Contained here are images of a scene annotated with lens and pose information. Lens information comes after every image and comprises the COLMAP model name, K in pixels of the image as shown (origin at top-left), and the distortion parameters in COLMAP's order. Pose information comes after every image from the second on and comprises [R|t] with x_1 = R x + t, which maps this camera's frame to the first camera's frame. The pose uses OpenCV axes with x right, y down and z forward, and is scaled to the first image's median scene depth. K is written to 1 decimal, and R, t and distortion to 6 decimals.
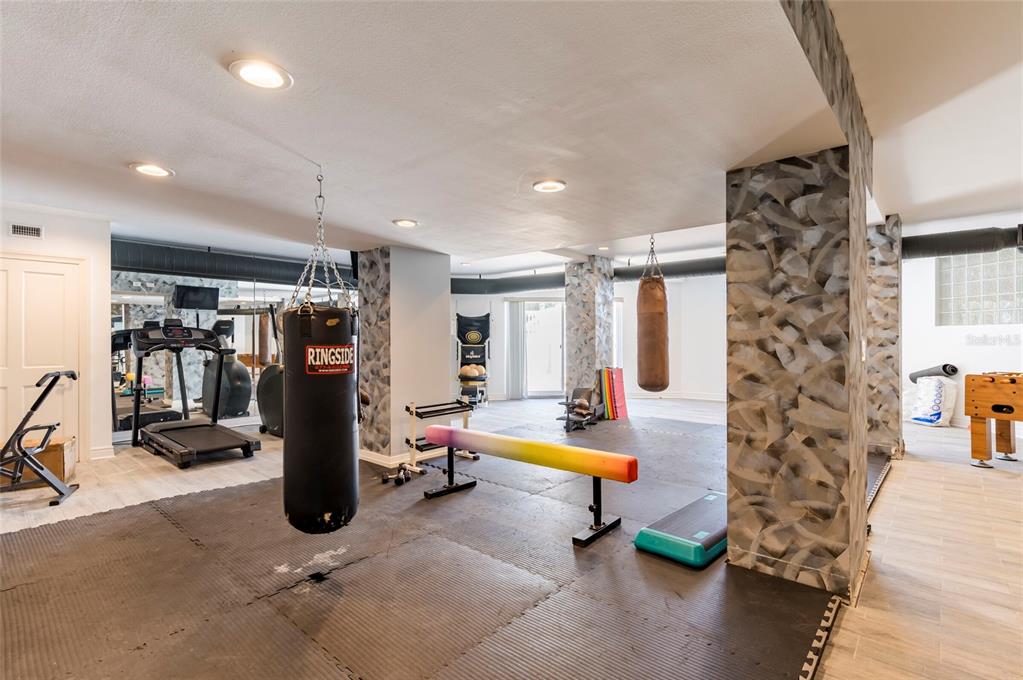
lens RADIAL K [[474.5, 0, 514.1], [0, 474.5, 339.5], [0, 0, 1]] dist [-0.001360, -0.003018]
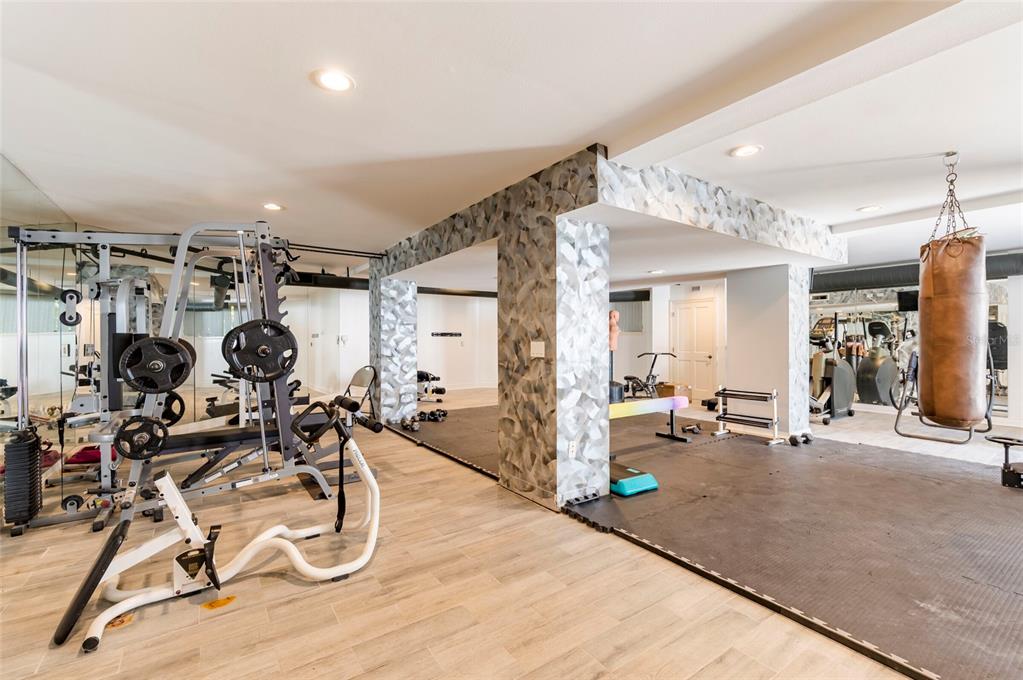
lens RADIAL K [[447.8, 0, 513.4], [0, 447.8, 341.8], [0, 0, 1]] dist [-0.009465, -0.000252]
pose [[-0.246010, 0.000727, -0.969267, 1.059234], [0.002820, 0.999996, 0.000035, 0.006489], [0.969263, -0.002725, -0.246011, 0.660628]]
